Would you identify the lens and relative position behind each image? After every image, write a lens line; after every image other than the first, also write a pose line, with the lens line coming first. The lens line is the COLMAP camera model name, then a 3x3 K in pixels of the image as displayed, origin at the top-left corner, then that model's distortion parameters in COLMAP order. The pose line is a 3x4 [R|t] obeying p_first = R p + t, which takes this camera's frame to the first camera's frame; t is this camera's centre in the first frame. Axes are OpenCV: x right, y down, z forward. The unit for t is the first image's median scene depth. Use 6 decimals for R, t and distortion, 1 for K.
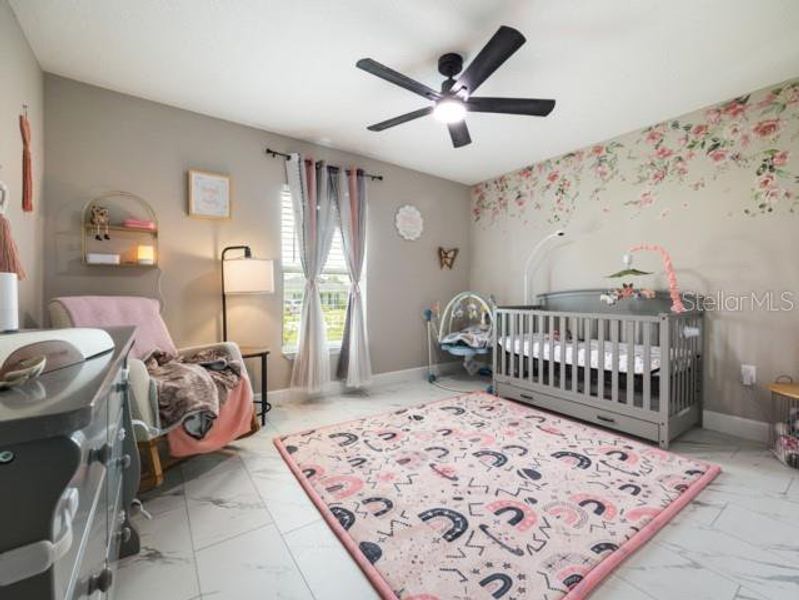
lens RADIAL K [[344.3, 0, 399.7], [0, 344.3, 295.7], [0, 0, 1]] dist [-0.001218, -0.000099]
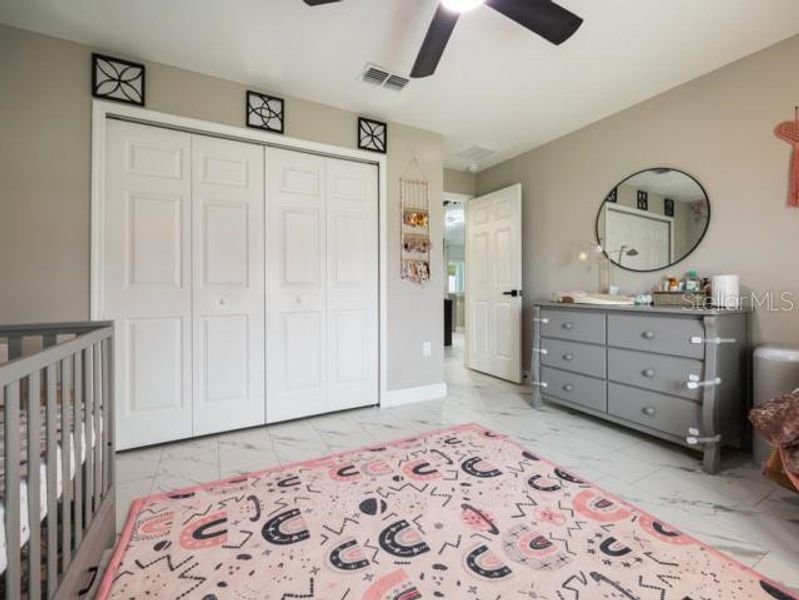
lens RADIAL K [[344.3, 0, 399.7], [0, 344.3, 295.7], [0, 0, 1]] dist [-0.001218, -0.000099]
pose [[-0.992010, -0.000388, 0.126157, 0.230257], [0.003806, 0.999448, 0.033001, -0.016353], [-0.126101, 0.033217, -0.991461, 1.979603]]
